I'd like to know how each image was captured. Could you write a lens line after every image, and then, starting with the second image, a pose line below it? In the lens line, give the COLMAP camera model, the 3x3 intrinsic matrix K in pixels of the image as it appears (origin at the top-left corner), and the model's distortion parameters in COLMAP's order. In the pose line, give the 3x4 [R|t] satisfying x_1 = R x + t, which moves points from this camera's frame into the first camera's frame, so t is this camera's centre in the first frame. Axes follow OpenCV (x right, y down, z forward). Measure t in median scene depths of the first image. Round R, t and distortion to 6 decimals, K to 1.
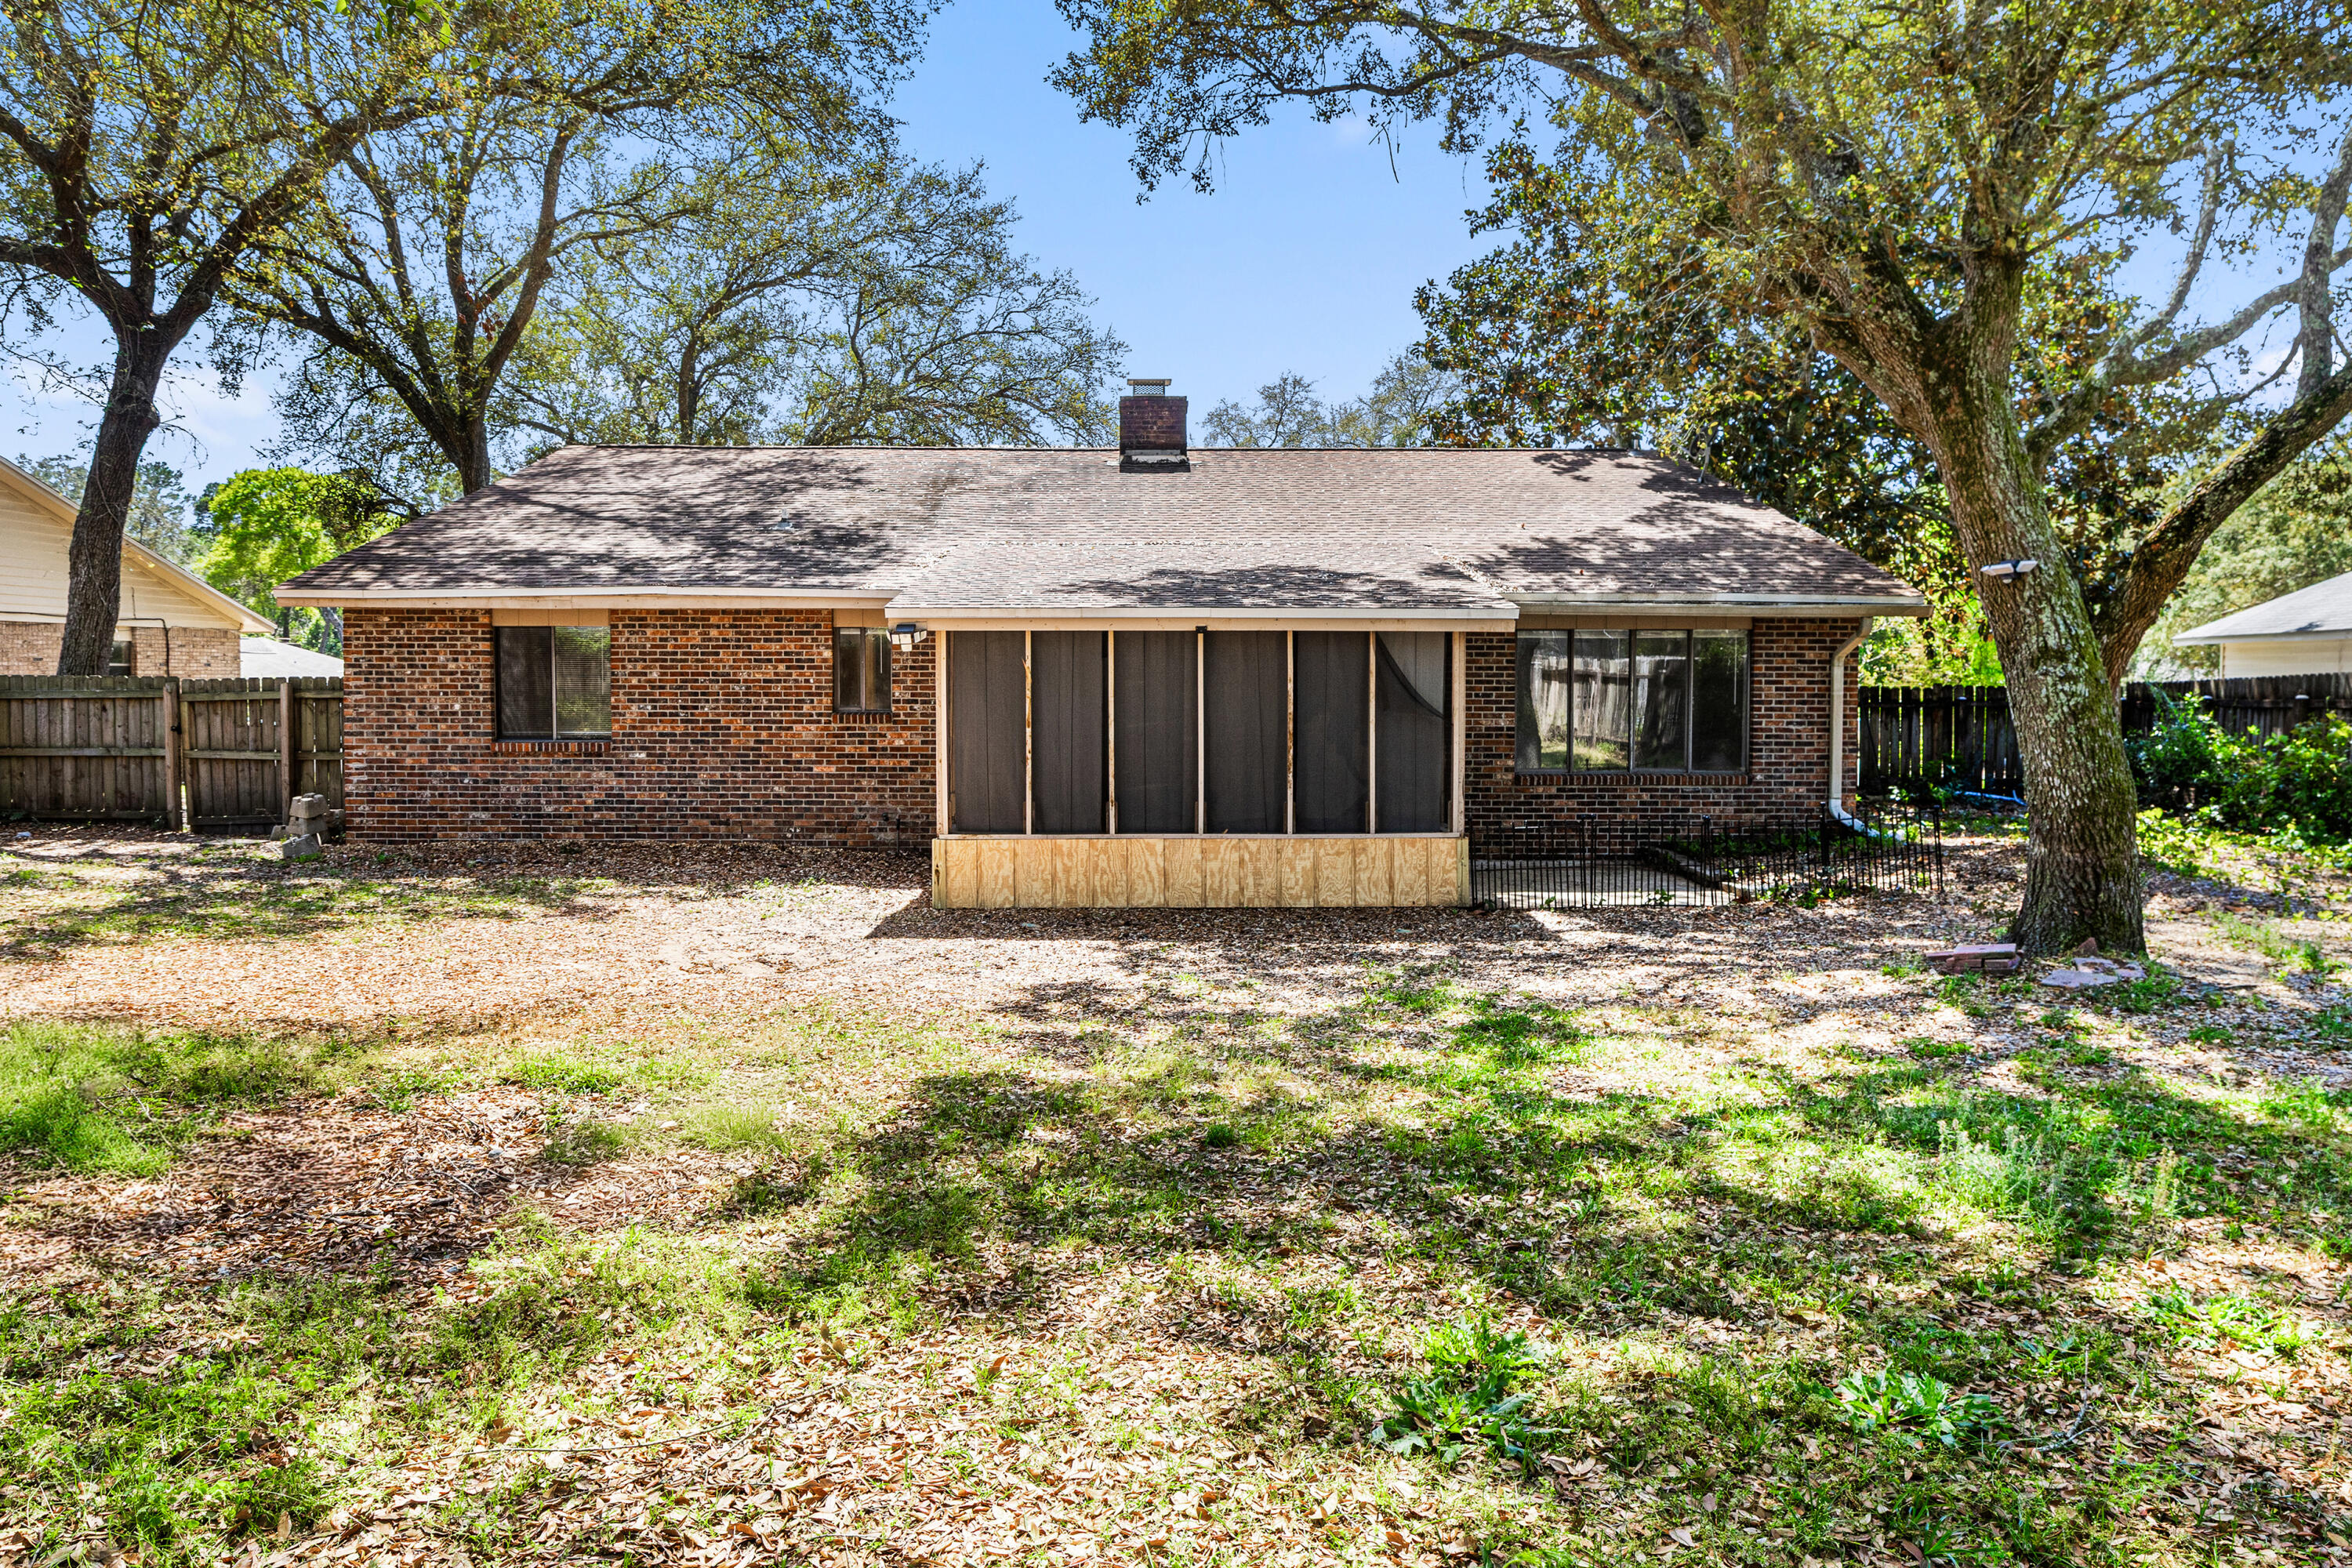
lens RADIAL K [[1589.2, 0, 1179.8], [0, 1589.2, 736.4], [0, 0, 1]] dist [0.001369, 0.001049]
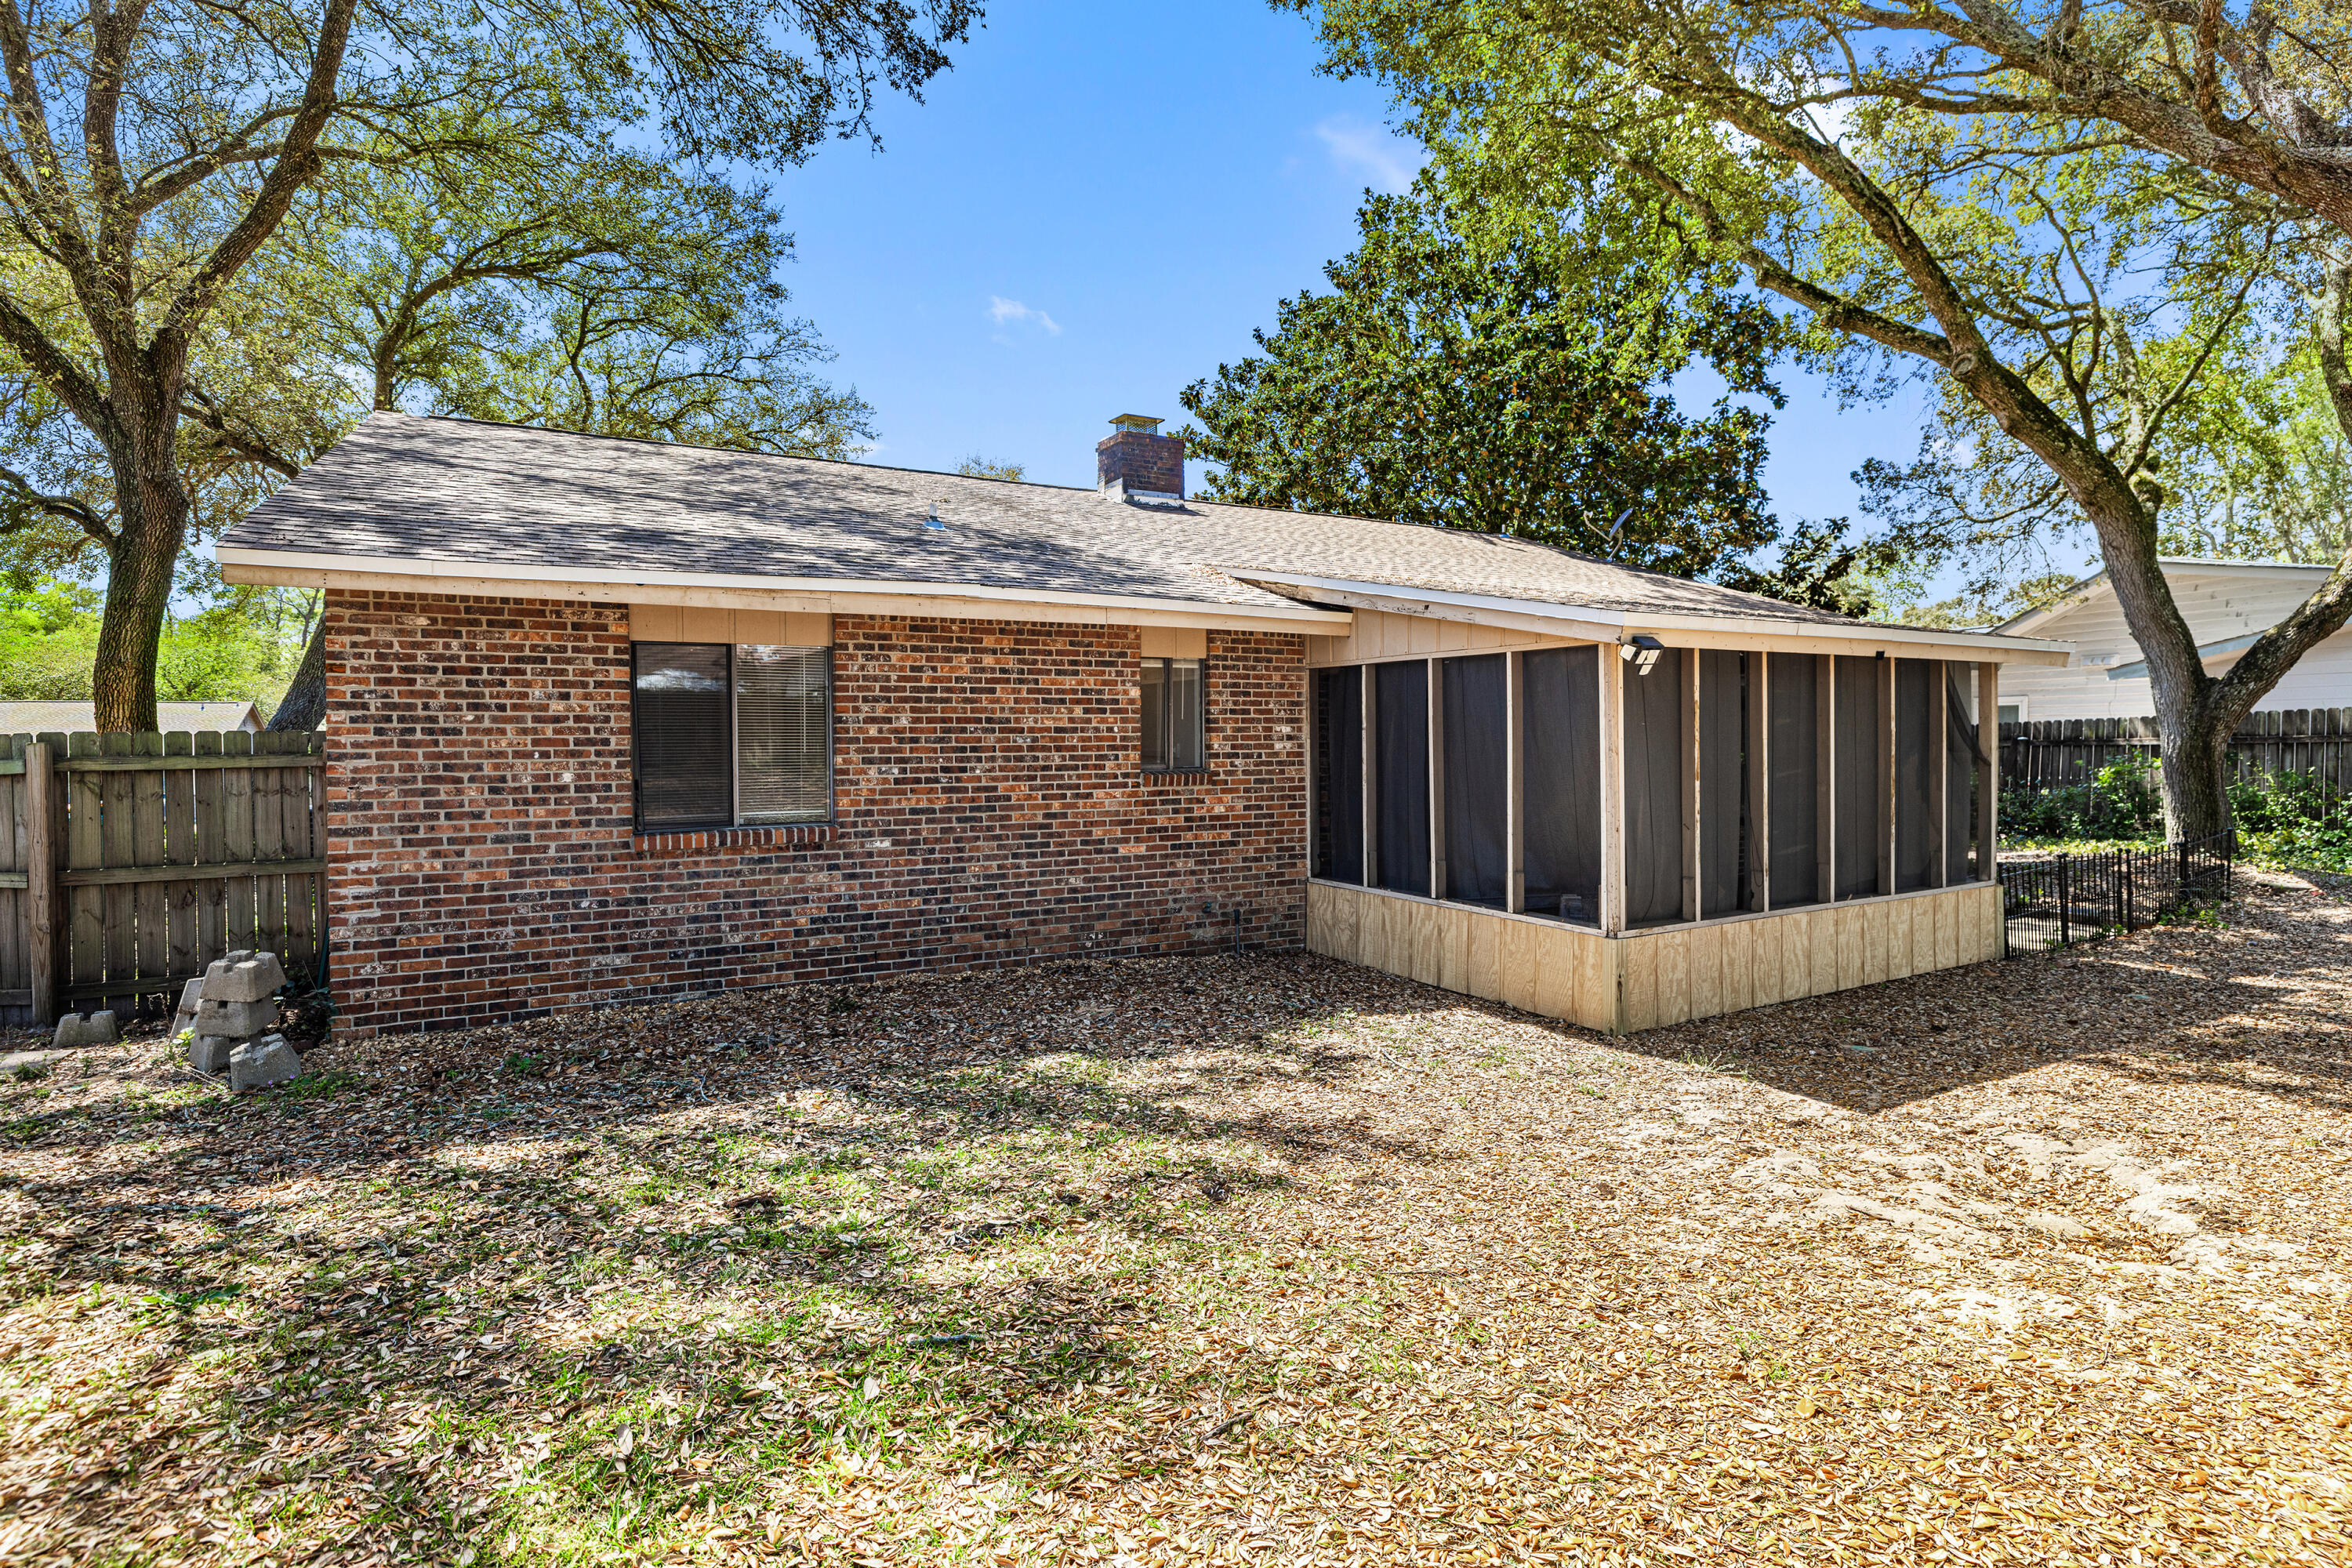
lens RADIAL K [[1185.9, 0, 1173.3], [0, 1185.9, 768.8], [0, 0, 1]] dist [0.000130, 0.000138]
pose [[0.864487, -0.021658, 0.502189, -0.481050], [0.030805, 0.999476, -0.009924, -0.010645], [-0.501711, 0.024049, 0.864701, 0.515241]]
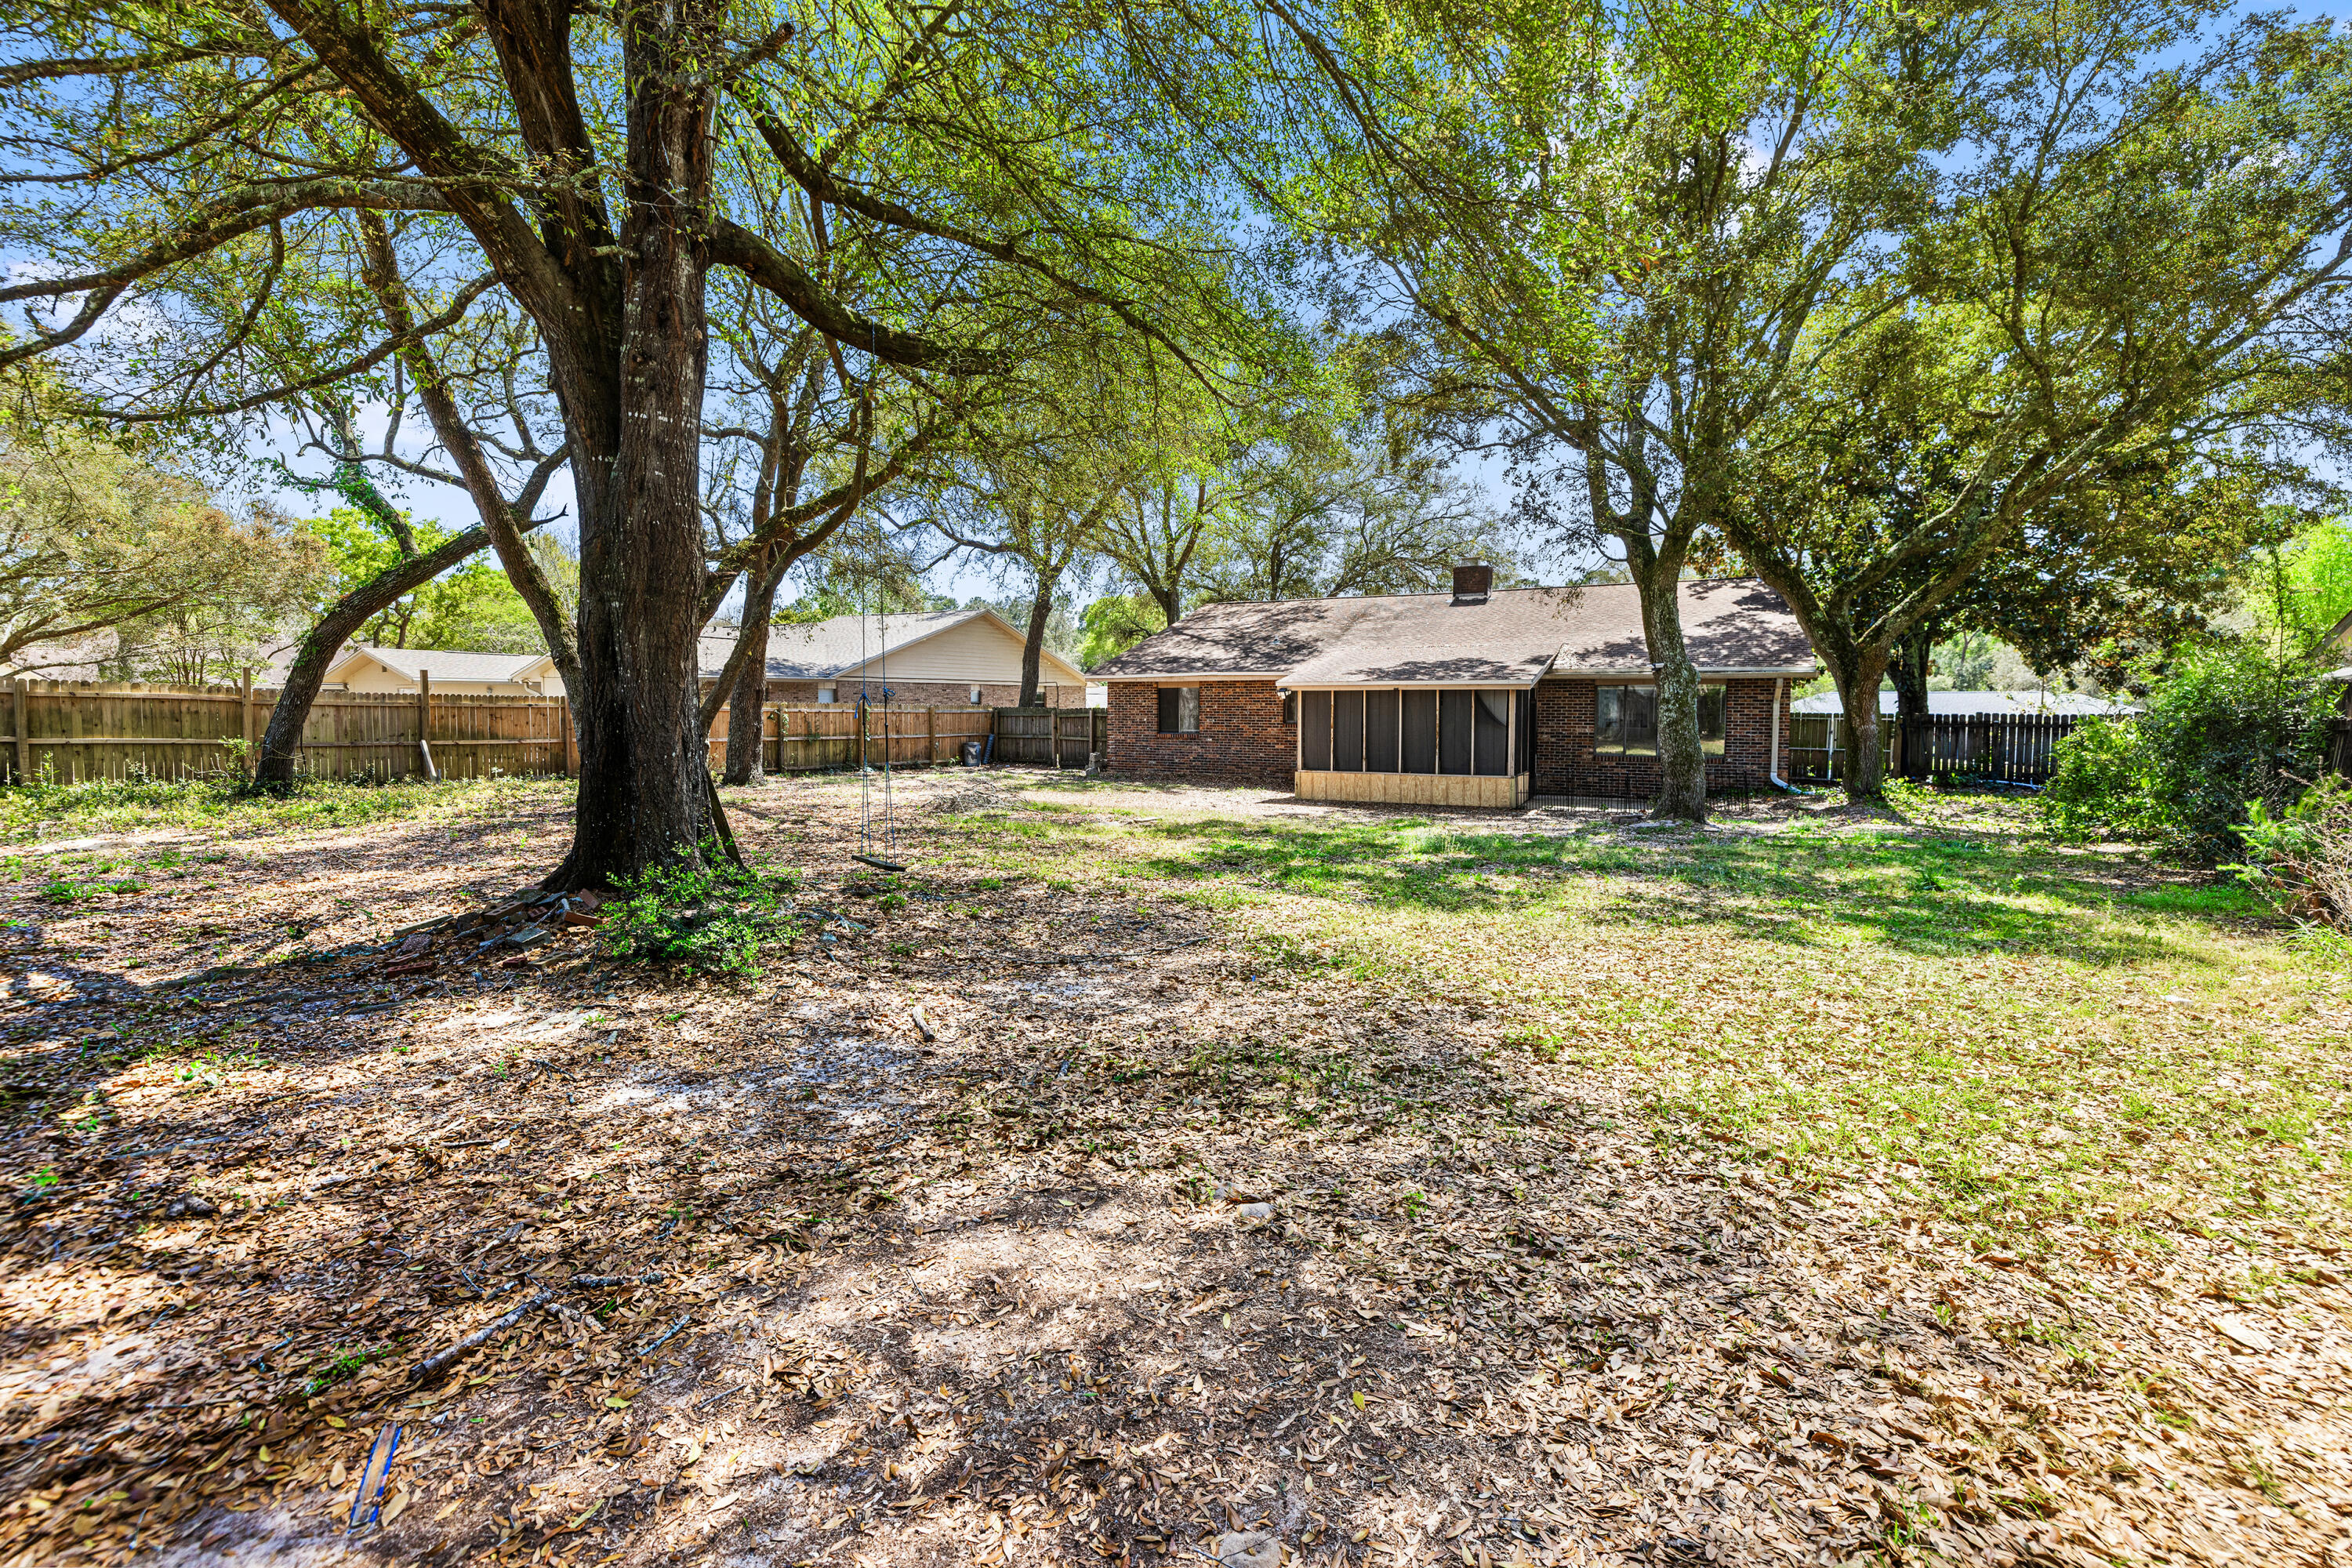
lens RADIAL K [[1037.7, 0, 1137.6], [0, 1037.7, 758.6], [0, 0, 1]] dist [0.000360, 0.000072]
pose [[0.877090, 0.025383, -0.479654, 0.327323], [-0.018536, 0.999648, 0.019006, 0.012600], [0.479968, -0.007779, 0.877252, -0.458735]]
